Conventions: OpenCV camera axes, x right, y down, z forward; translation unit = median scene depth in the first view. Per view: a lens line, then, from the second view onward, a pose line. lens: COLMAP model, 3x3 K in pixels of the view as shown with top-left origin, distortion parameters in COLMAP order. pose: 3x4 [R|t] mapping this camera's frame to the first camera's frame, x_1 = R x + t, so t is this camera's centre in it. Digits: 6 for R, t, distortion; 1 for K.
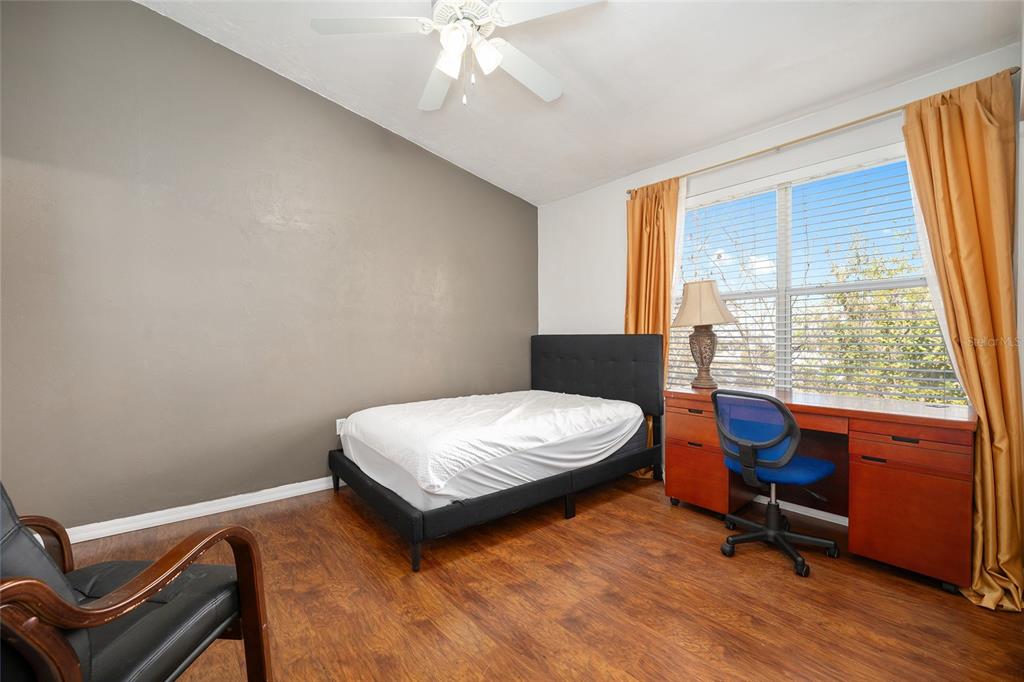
lens RADIAL K [[416.7, 0, 512.0], [0, 416.7, 341.0], [0, 0, 1]] dist [-0.028540, 0.004587]
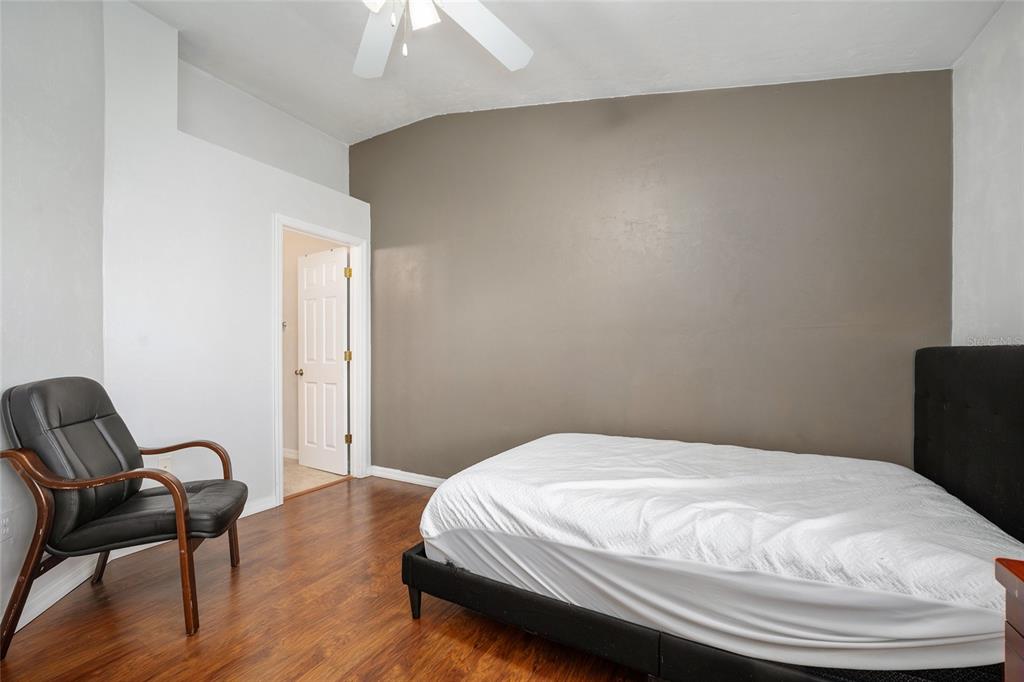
lens RADIAL K [[427.6, 0, 512.8], [0, 427.6, 357.2], [0, 0, 1]] dist [-0.031704, 0.000091]
pose [[0.384208, 0.018233, -0.923066, 0.562086], [-0.010152, 0.999828, 0.015524, -0.008170], [0.923191, 0.003407, 0.384327, 0.718355]]
